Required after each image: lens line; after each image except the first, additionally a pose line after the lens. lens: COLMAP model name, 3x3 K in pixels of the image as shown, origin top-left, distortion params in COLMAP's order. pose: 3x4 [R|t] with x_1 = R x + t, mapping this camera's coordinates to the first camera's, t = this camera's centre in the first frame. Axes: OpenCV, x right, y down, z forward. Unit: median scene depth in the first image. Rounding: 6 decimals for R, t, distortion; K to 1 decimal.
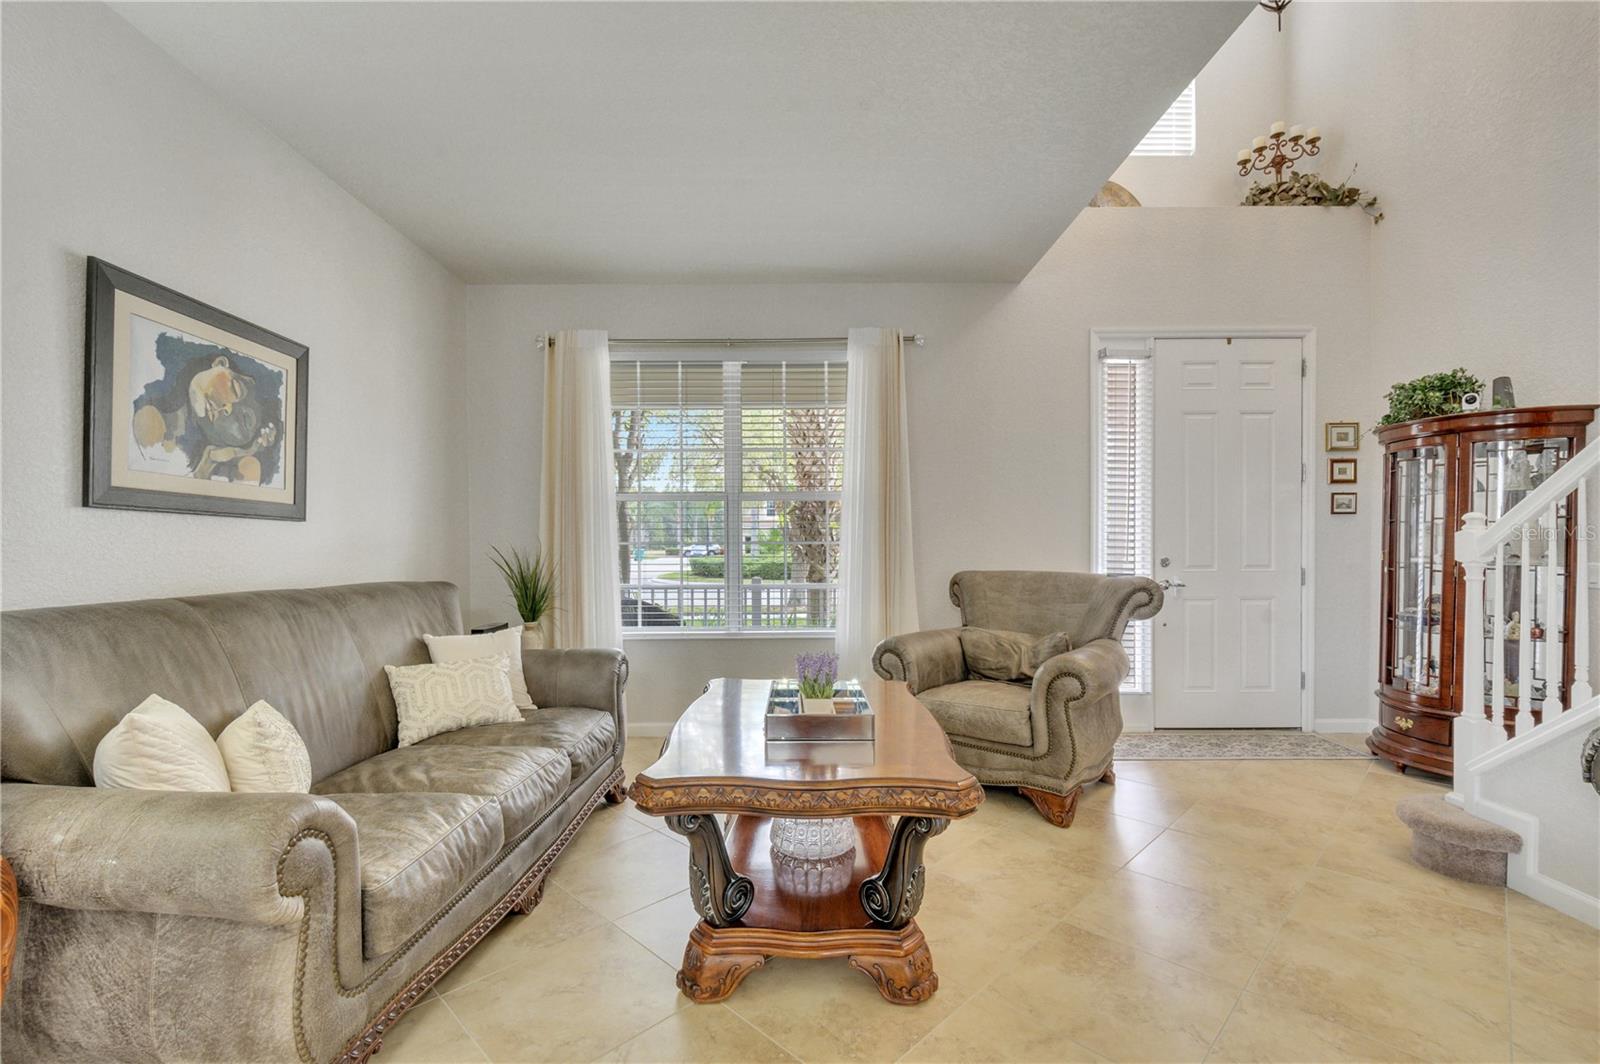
lens RADIAL K [[709.1, 0, 794.0], [0, 709.1, 548.3], [0, 0, 1]] dist [-0.007618, -0.000400]
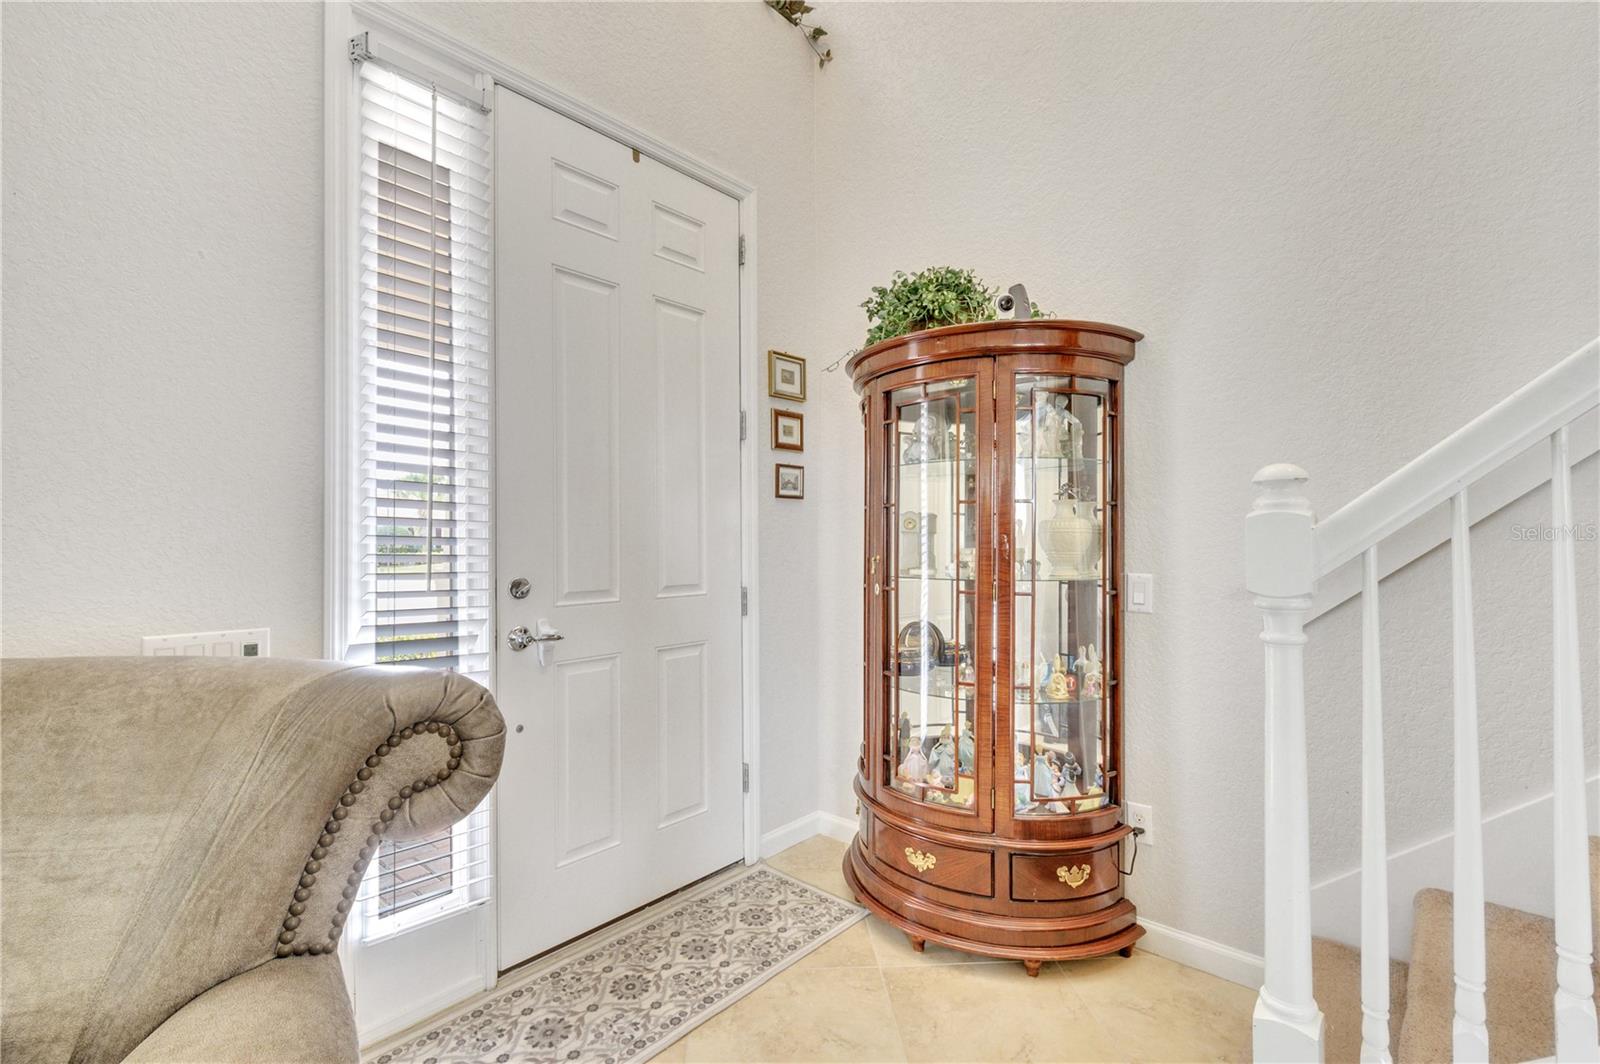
lens RADIAL K [[709.1, 0, 794.6], [0, 709.1, 544.8], [0, 0, 1]] dist [-0.007618, -0.000400]
pose [[0.667653, -0.002387, 0.744469, 0.307950], [0.007681, 0.999964, -0.003683, -0.004713], [-0.744433, 0.008177, 0.667647, 0.573078]]
